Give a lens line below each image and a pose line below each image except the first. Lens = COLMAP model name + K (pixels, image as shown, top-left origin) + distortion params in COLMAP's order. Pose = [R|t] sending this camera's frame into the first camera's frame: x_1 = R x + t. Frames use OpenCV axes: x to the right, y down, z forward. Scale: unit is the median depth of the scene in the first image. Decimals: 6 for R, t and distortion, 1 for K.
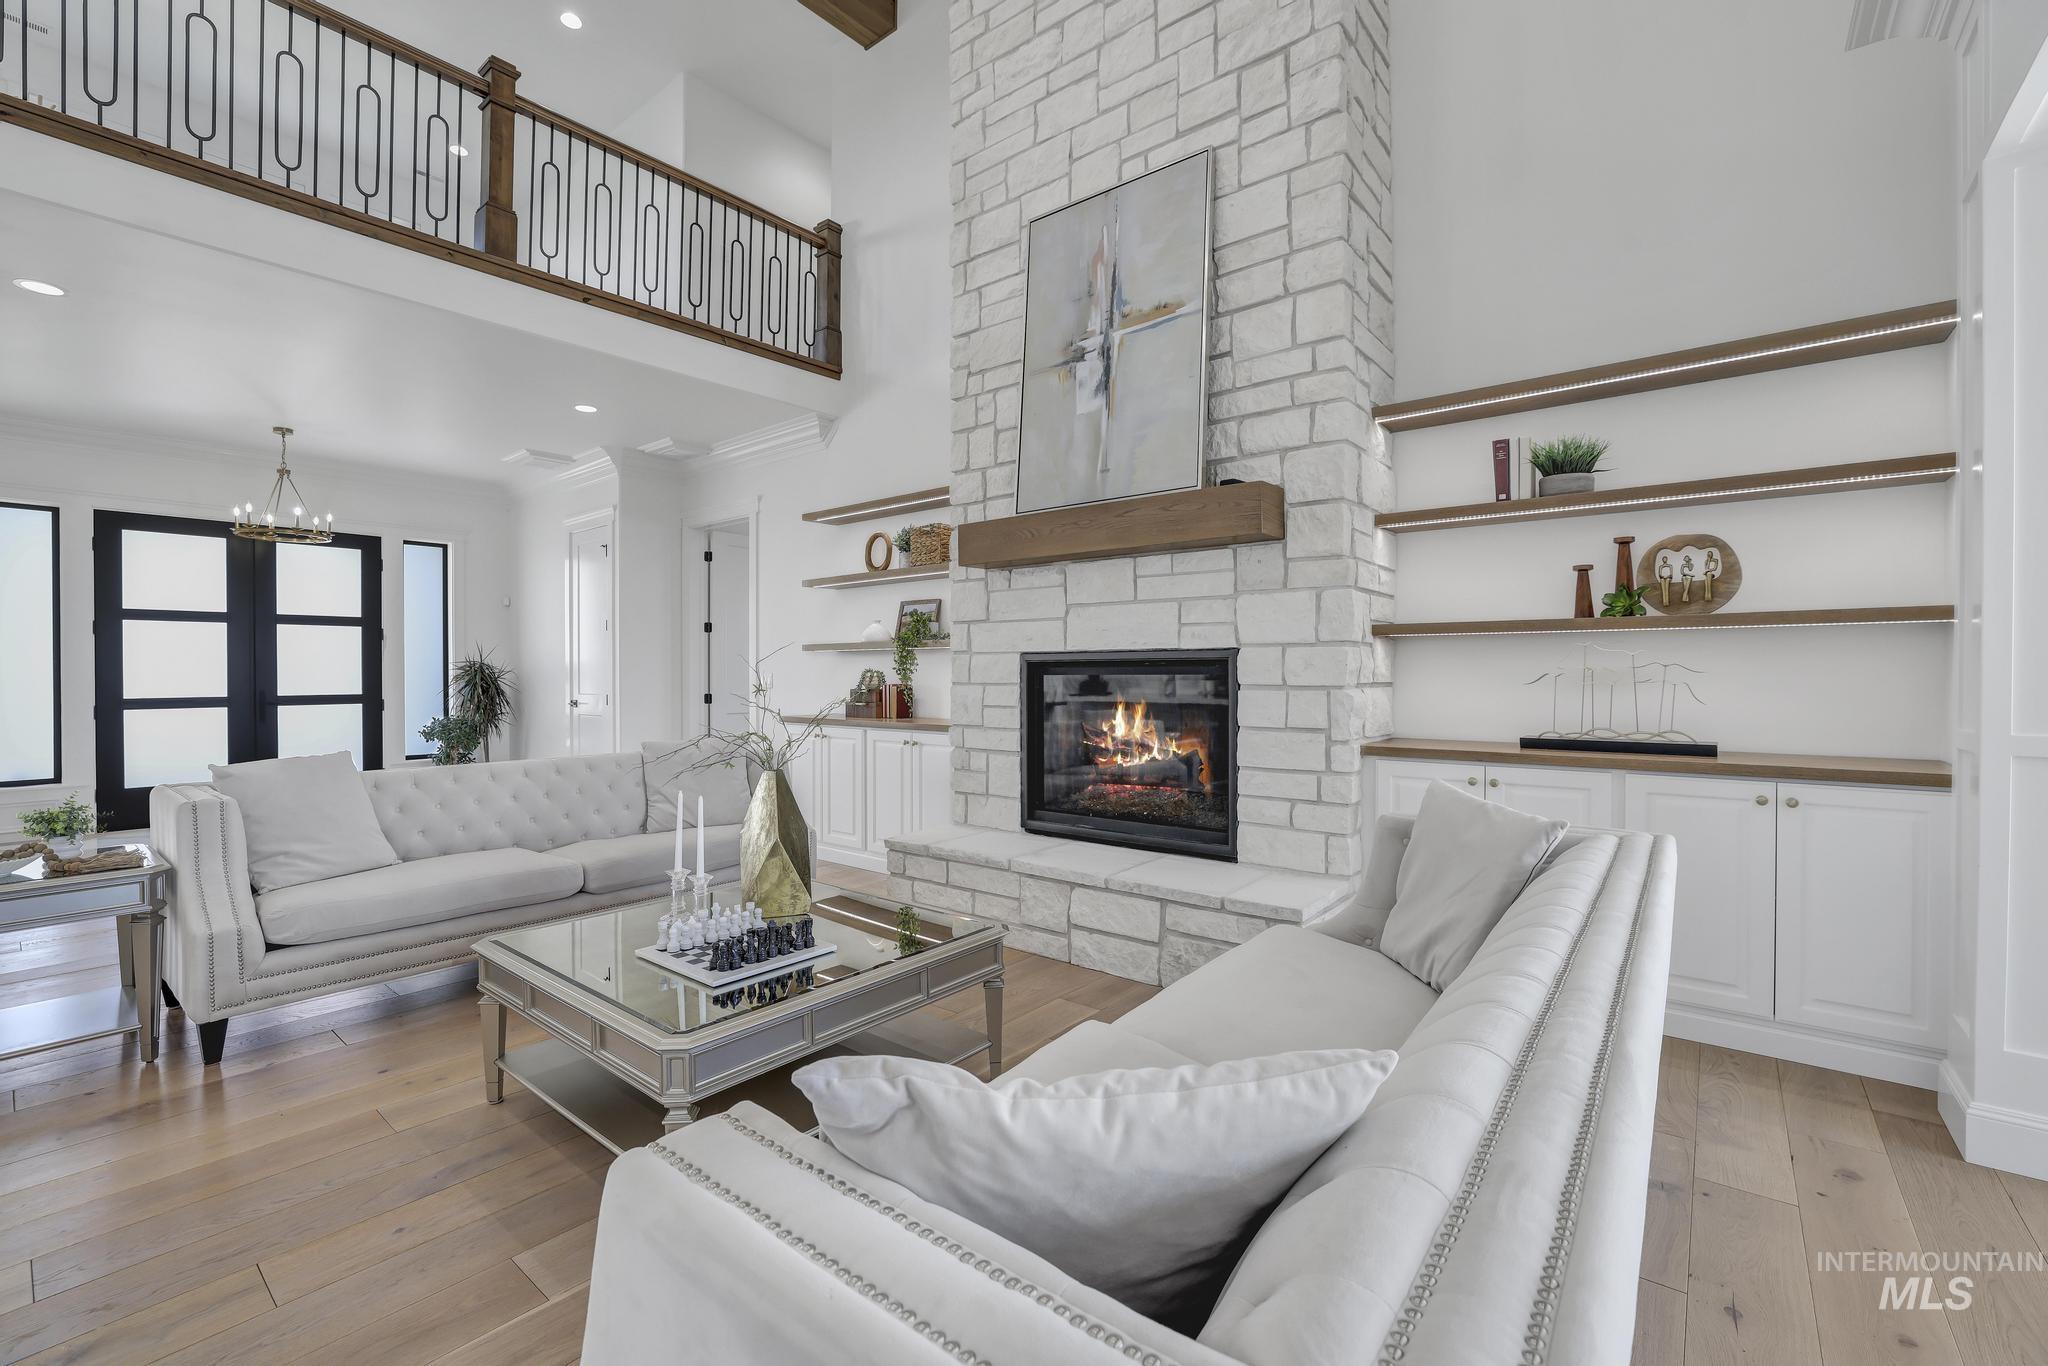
lens RADIAL K [[887.4, 0, 1015.4], [0, 887.4, 673.7], [0, 0, 1]] dist [-0.021924, 0.006864]
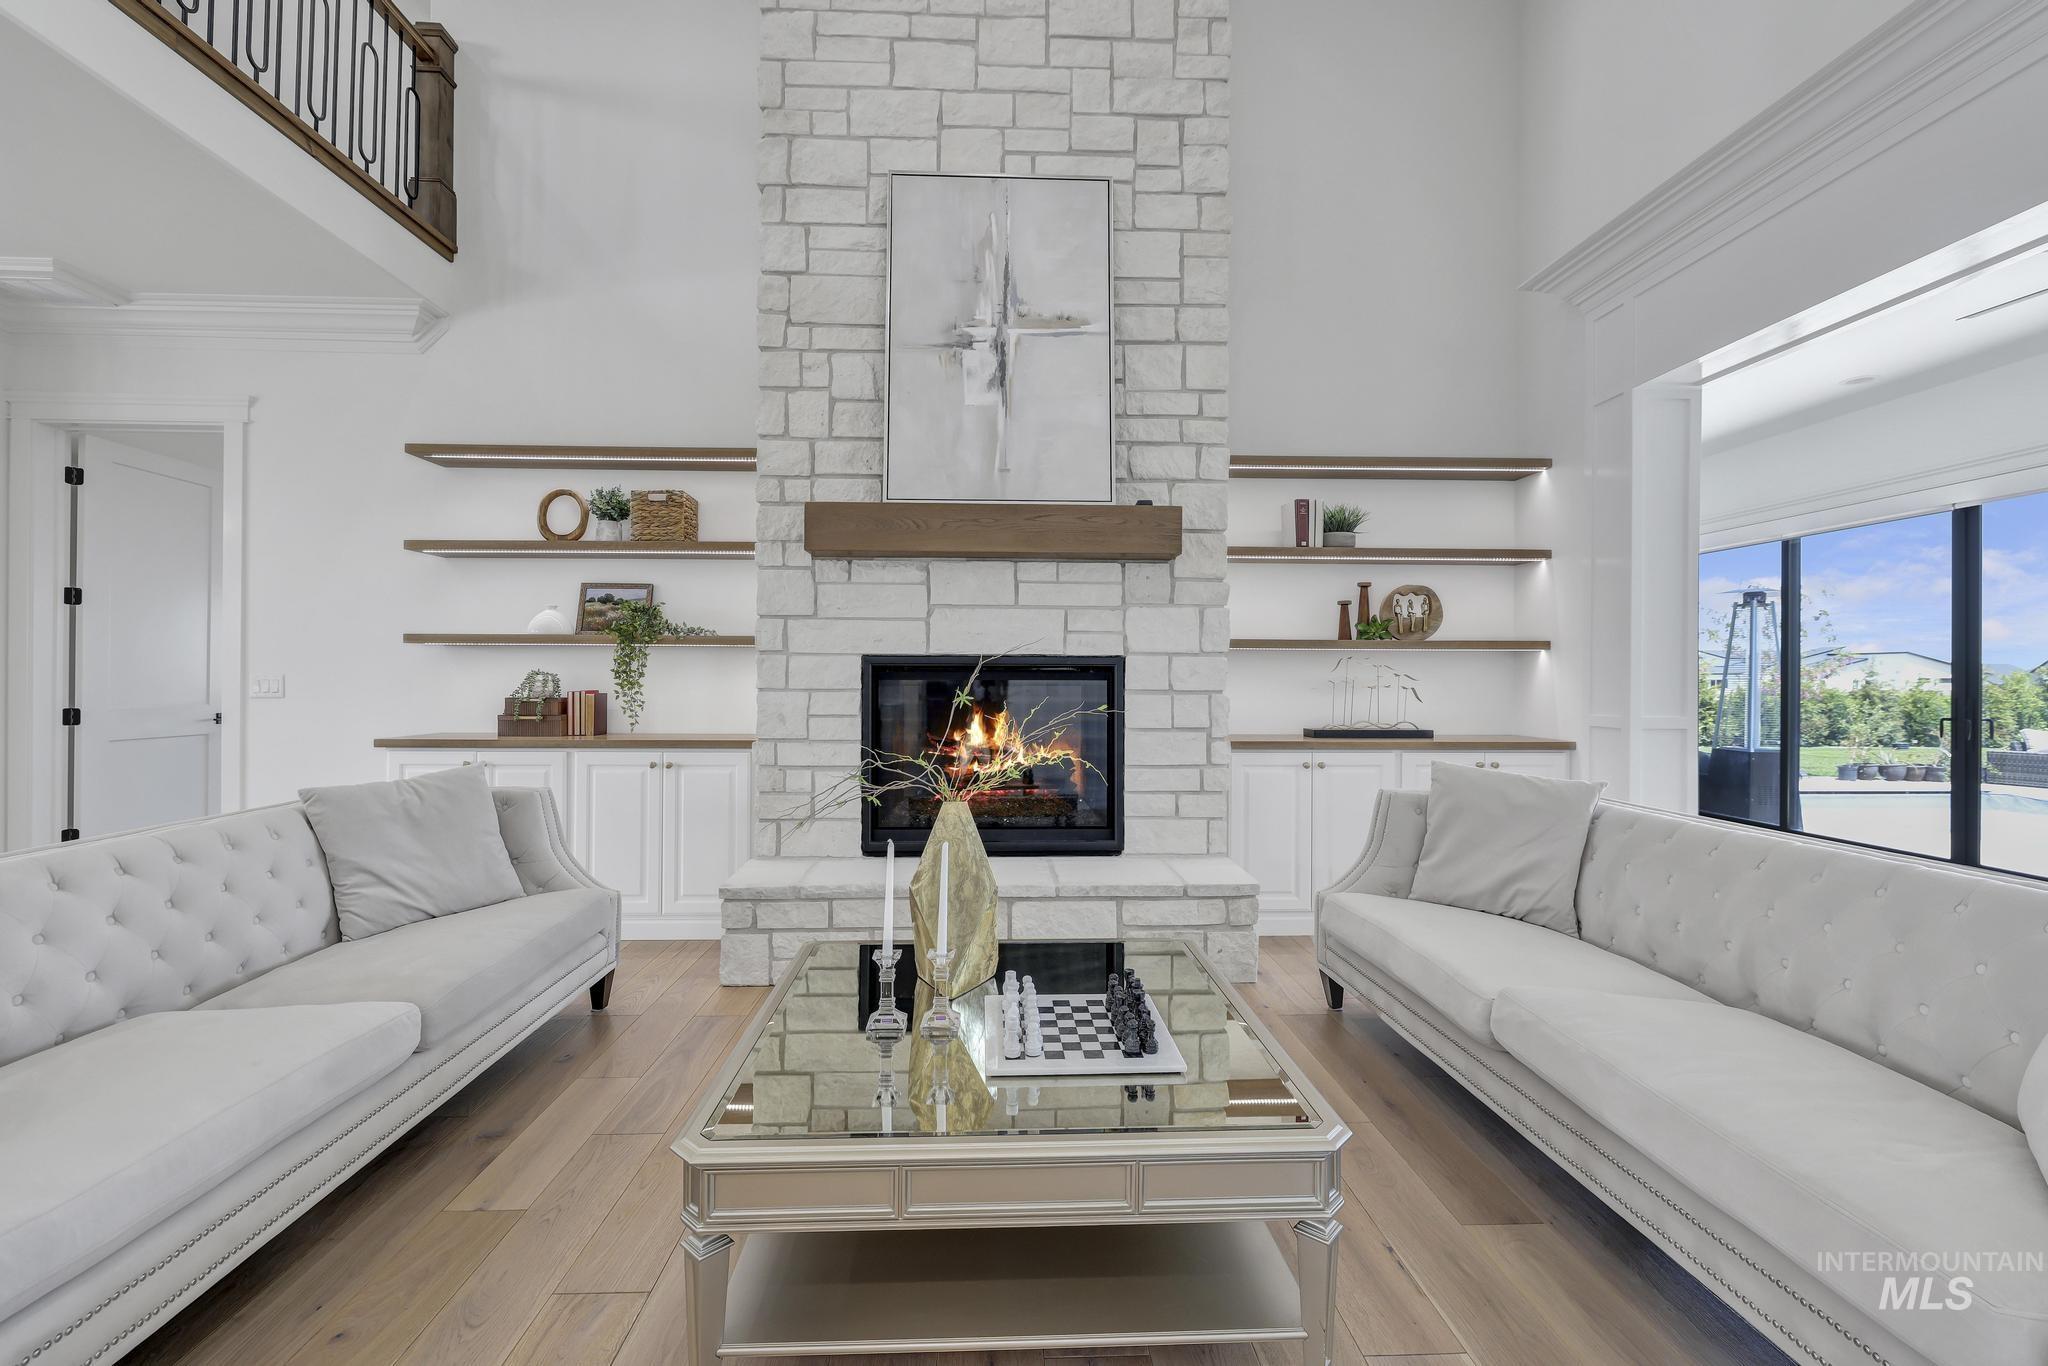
lens RADIAL K [[887.4, 0, 1026.6], [0, 887.4, 690.0], [0, 0, 1]] dist [-0.021924, 0.006864]
pose [[0.743019, -0.009894, 0.669197, -0.465134], [-0.005286, 0.999773, 0.020650, -0.008297], [-0.669249, -0.018881, 0.742798, 0.228669]]
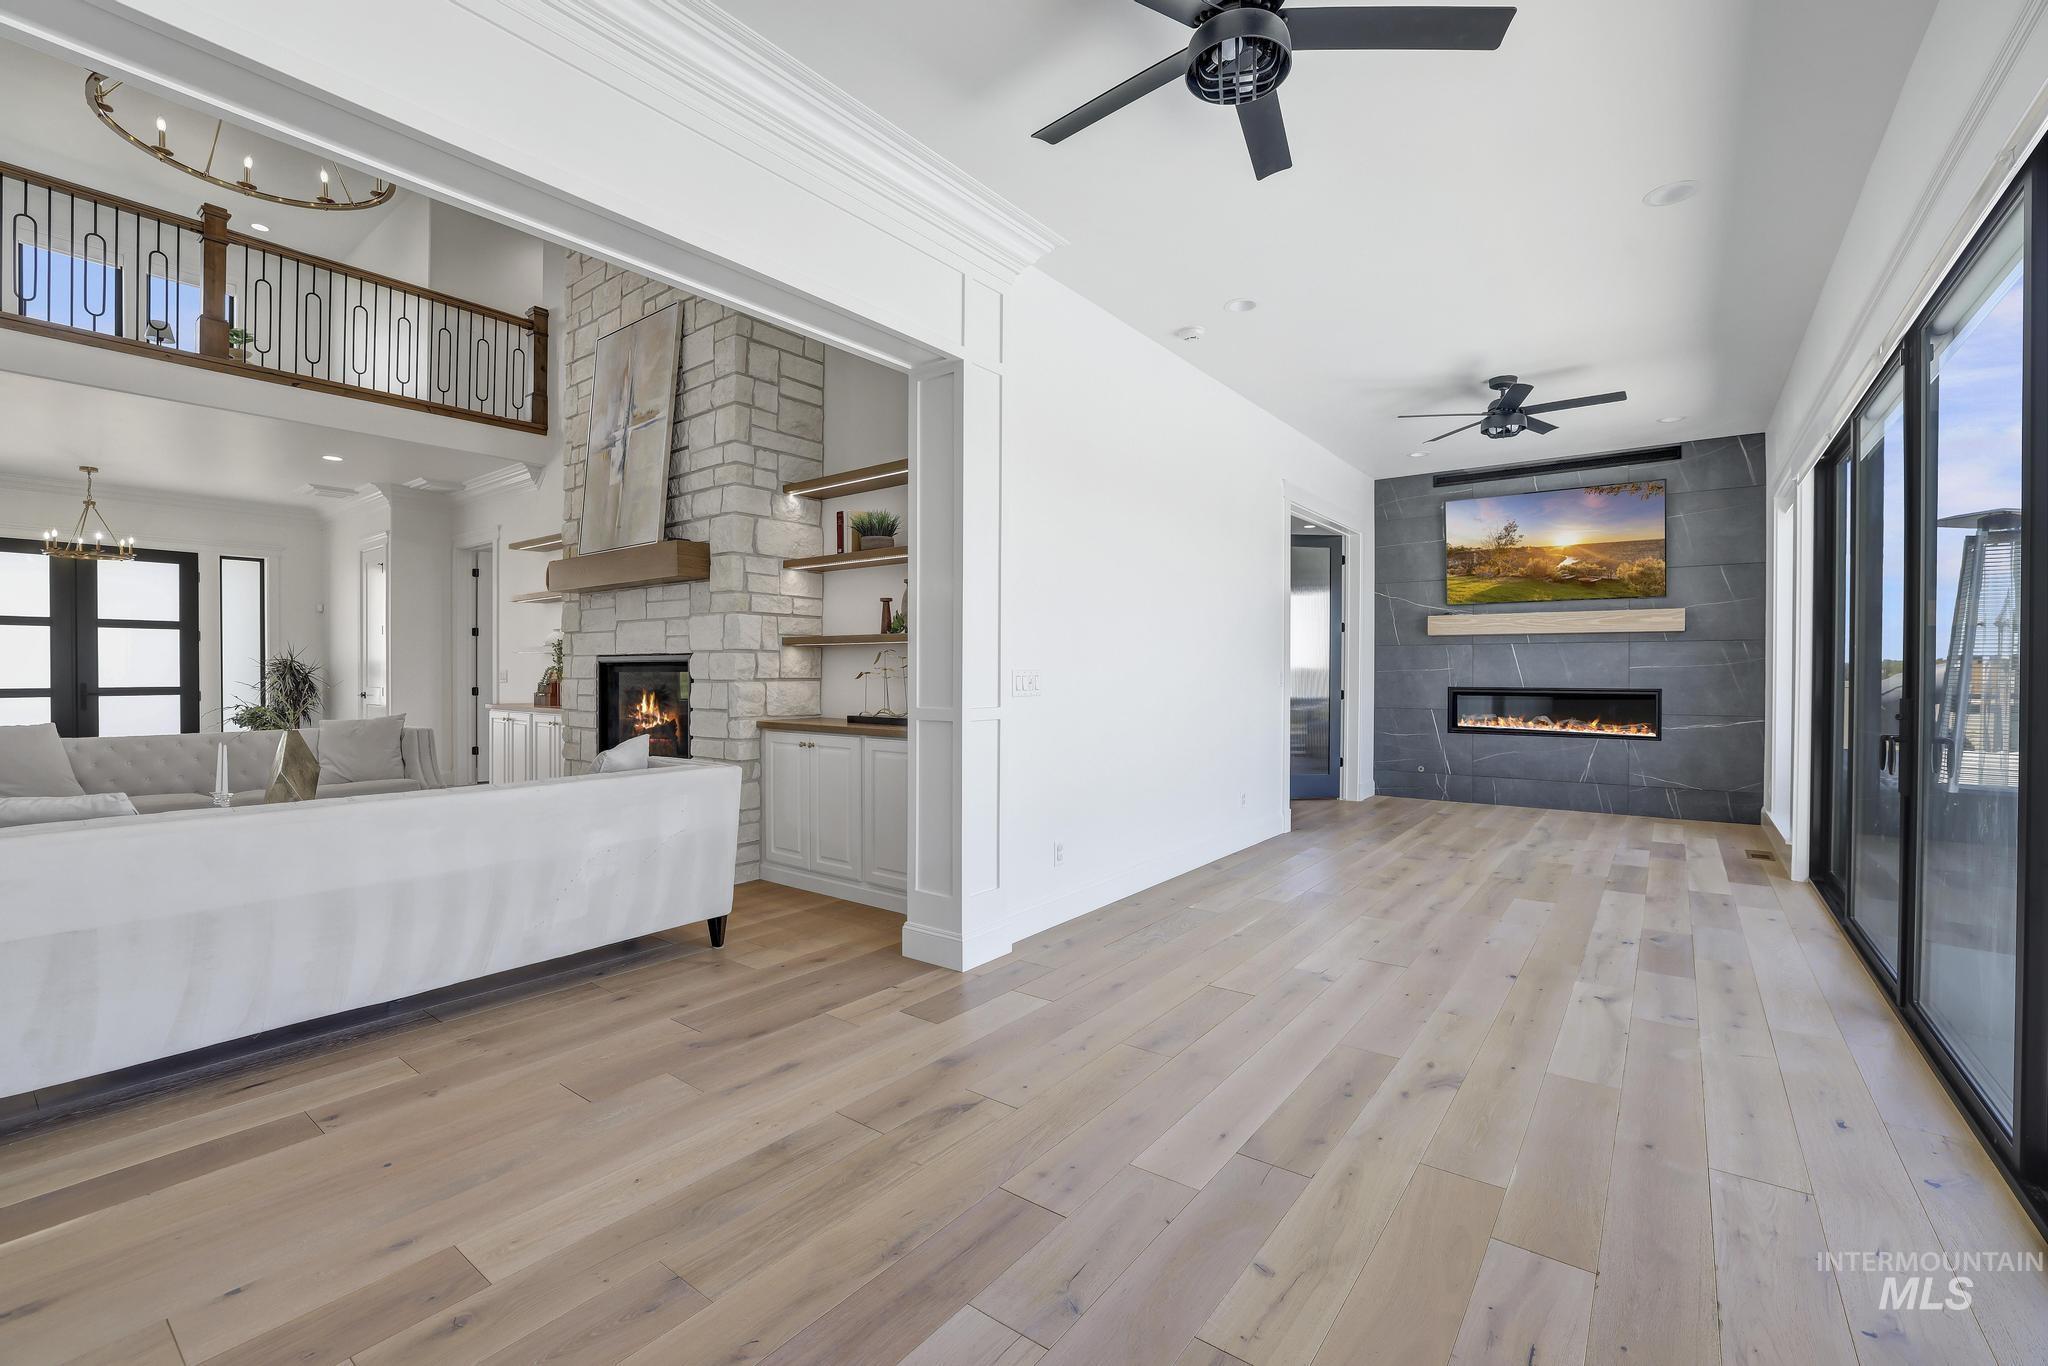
lens RADIAL K [[887.4, 0, 1027.9], [0, 887.4, 667.2], [0, 0, 1]] dist [-0.021924, 0.006864]
pose [[0.999425, 0.003477, 0.033713, 0.615848], [-0.003307, 0.999981, -0.005116, -0.001107], [-0.033730, 0.005002, 0.999418, -0.367257]]
